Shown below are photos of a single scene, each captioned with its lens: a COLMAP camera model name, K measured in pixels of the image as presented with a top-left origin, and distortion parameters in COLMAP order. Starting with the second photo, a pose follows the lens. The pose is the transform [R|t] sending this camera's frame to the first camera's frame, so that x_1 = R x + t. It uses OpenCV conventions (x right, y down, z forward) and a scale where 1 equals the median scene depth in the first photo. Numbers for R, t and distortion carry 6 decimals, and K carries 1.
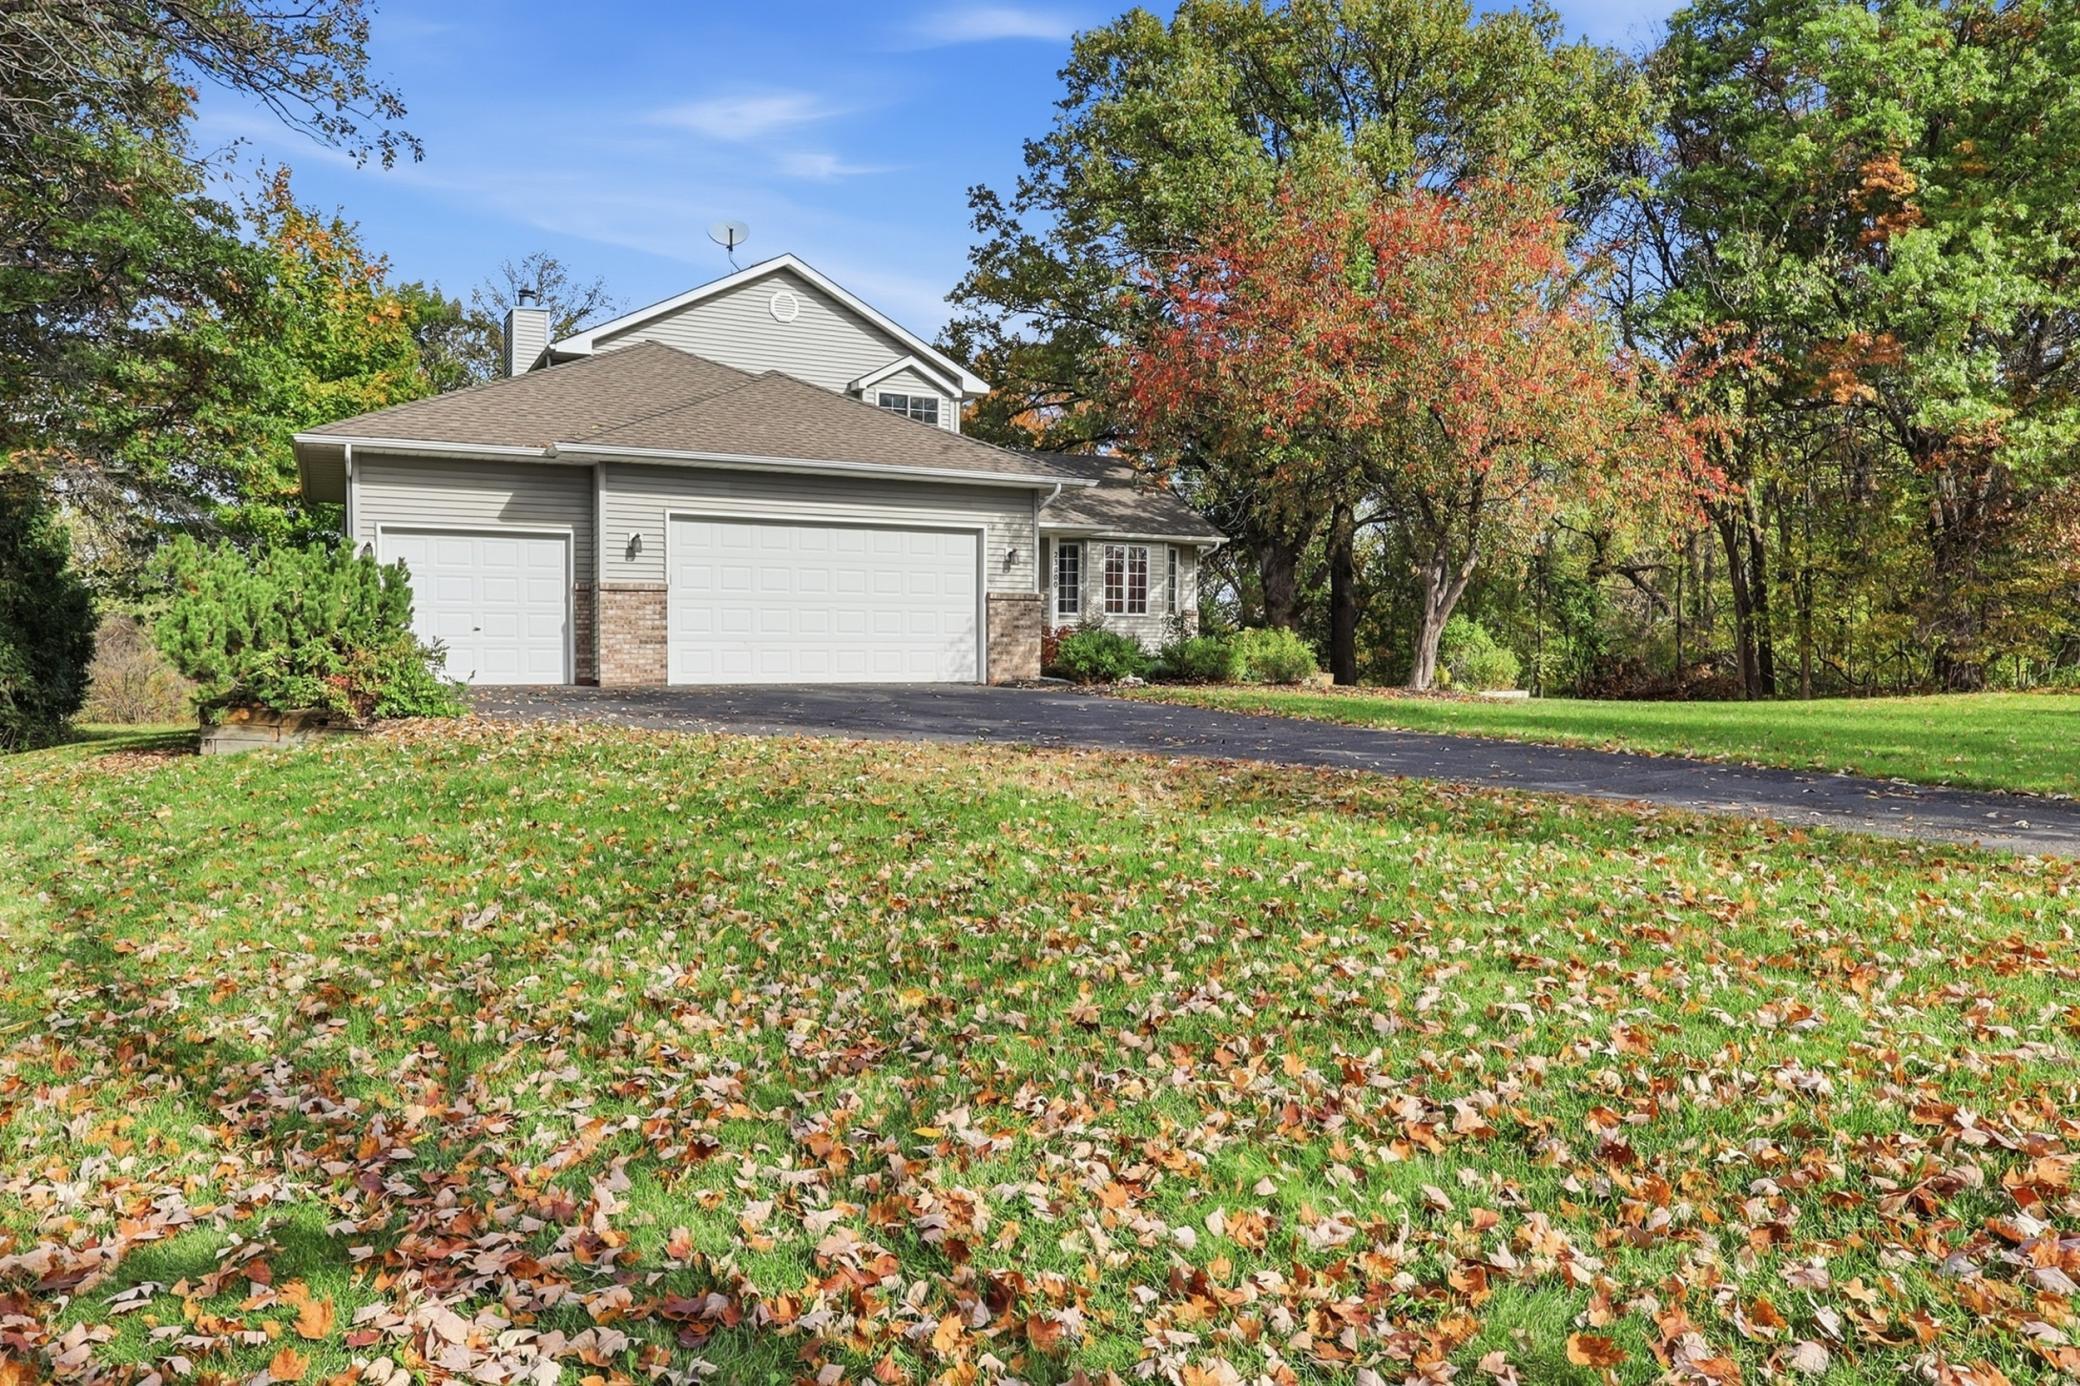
lens RADIAL K [[1415.2, 0, 1040.0], [0, 1415.2, 693.0], [0, 0, 1]] dist [-0.003602, 0.001671]
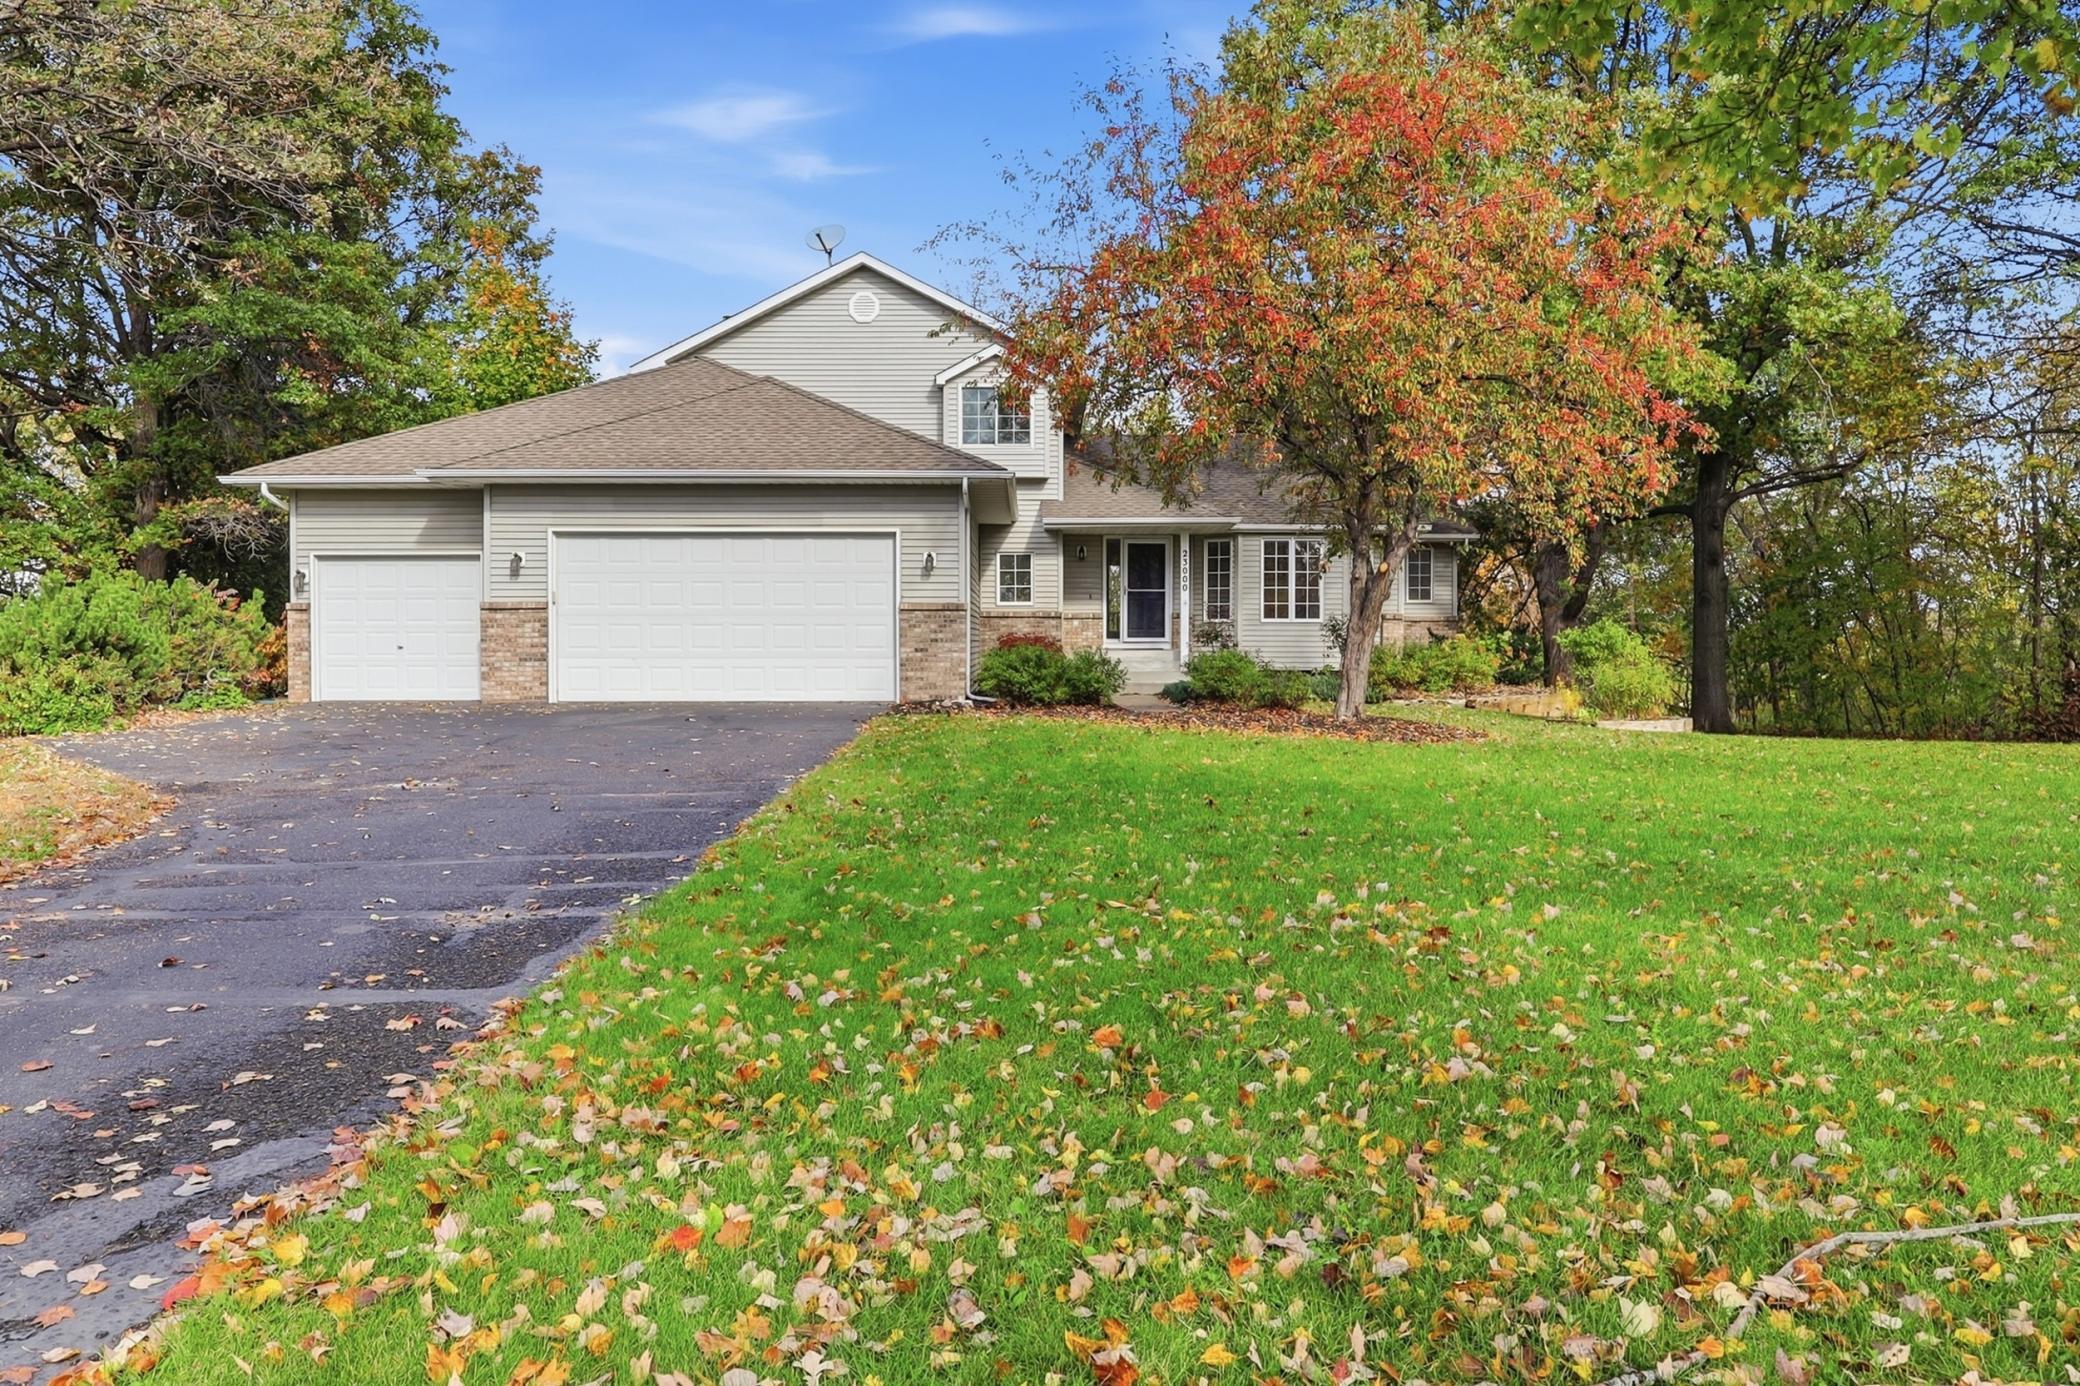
lens RADIAL K [[1415.2, 0, 1040.0], [0, 1415.2, 693.0], [0, 0, 1]] dist [-0.003602, 0.001671]
pose [[0.887101, 0.009138, -0.461484, 0.446822], [-0.009945, 0.999950, 0.000685, -0.014710], [0.461467, 0.003982, 0.887148, 0.241817]]
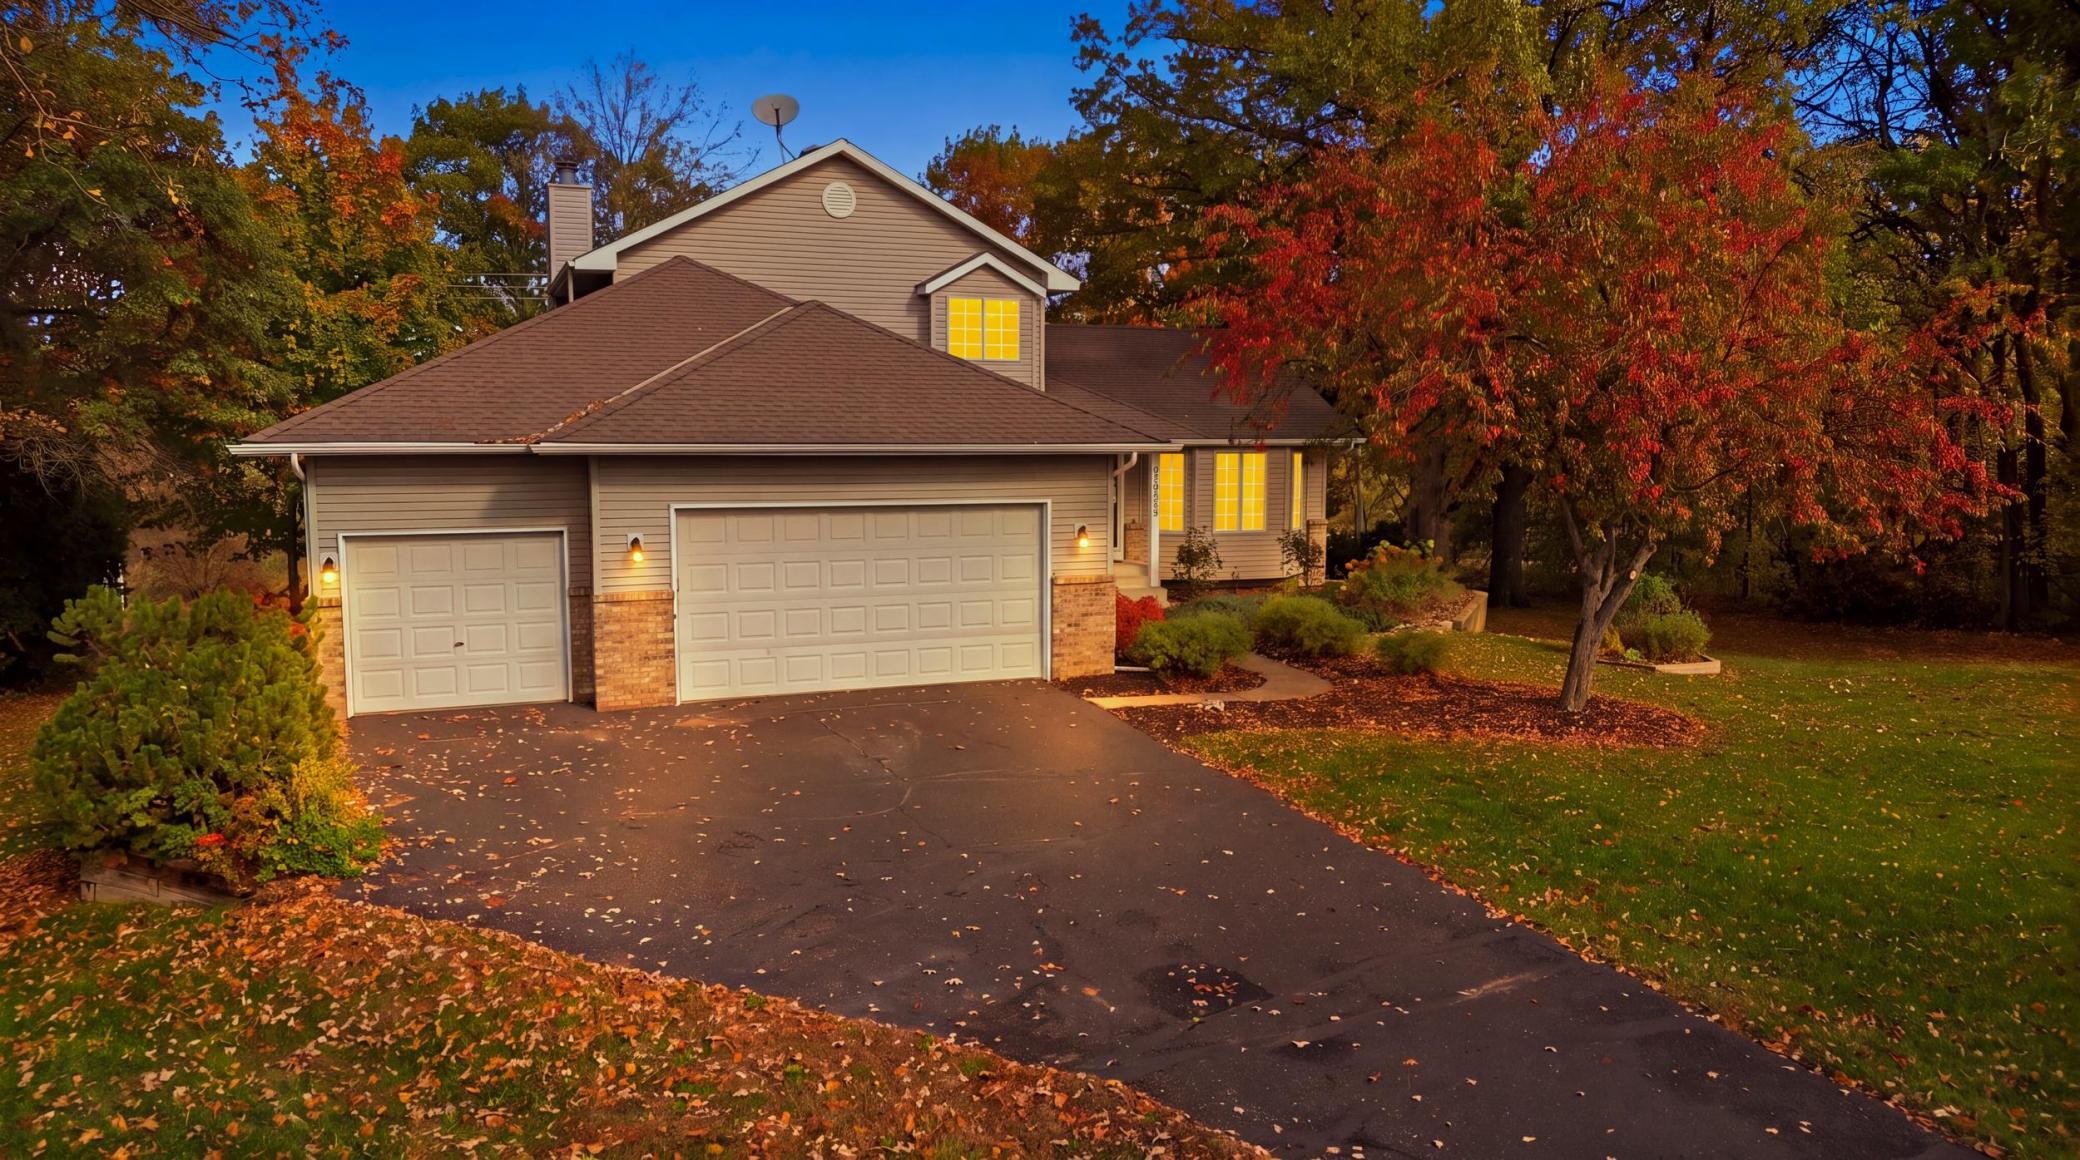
lens RADIAL K [[1492.1, 0, 1040.0], [0, 1492.1, 580.0], [0, 0, 1]] dist [0.031822, -0.003897]
pose [[0.994448, 0.013033, -0.104414, 0.048410], [-0.004608, 0.996742, 0.080524, -0.139241], [0.105124, -0.079595, 0.991269, 0.104804]]
